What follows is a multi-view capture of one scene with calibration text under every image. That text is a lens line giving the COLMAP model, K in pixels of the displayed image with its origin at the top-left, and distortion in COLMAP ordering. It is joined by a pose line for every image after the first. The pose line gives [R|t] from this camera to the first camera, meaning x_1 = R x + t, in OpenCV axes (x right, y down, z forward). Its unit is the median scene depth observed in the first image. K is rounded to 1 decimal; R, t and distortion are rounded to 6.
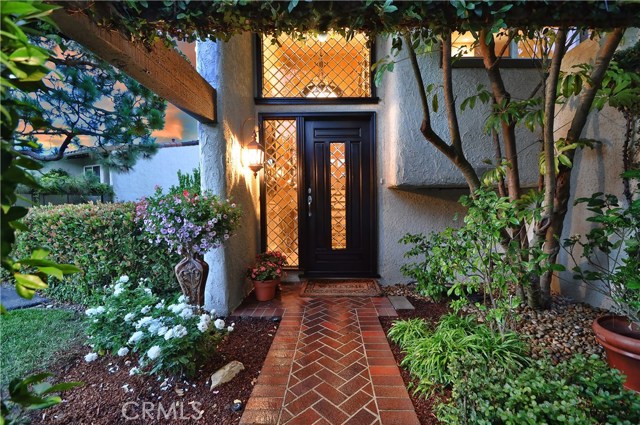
lens RADIAL K [[284.5, 0, 320.0], [0, 284.5, 212.5], [0, 0, 1]] dist [-0.001672, -0.000285]
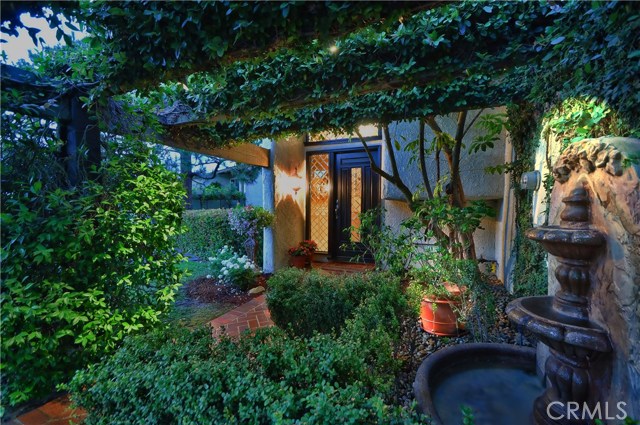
lens RADIAL K [[284.5, 0, 320.0], [0, 284.5, 212.5], [0, 0, 1]] dist [-0.001672, -0.000285]
pose [[0.920092, 0.010877, -0.391550, 0.468627], [-0.012631, 0.999918, -0.001905, -0.015533], [0.391498, 0.006699, 0.920155, -0.401448]]
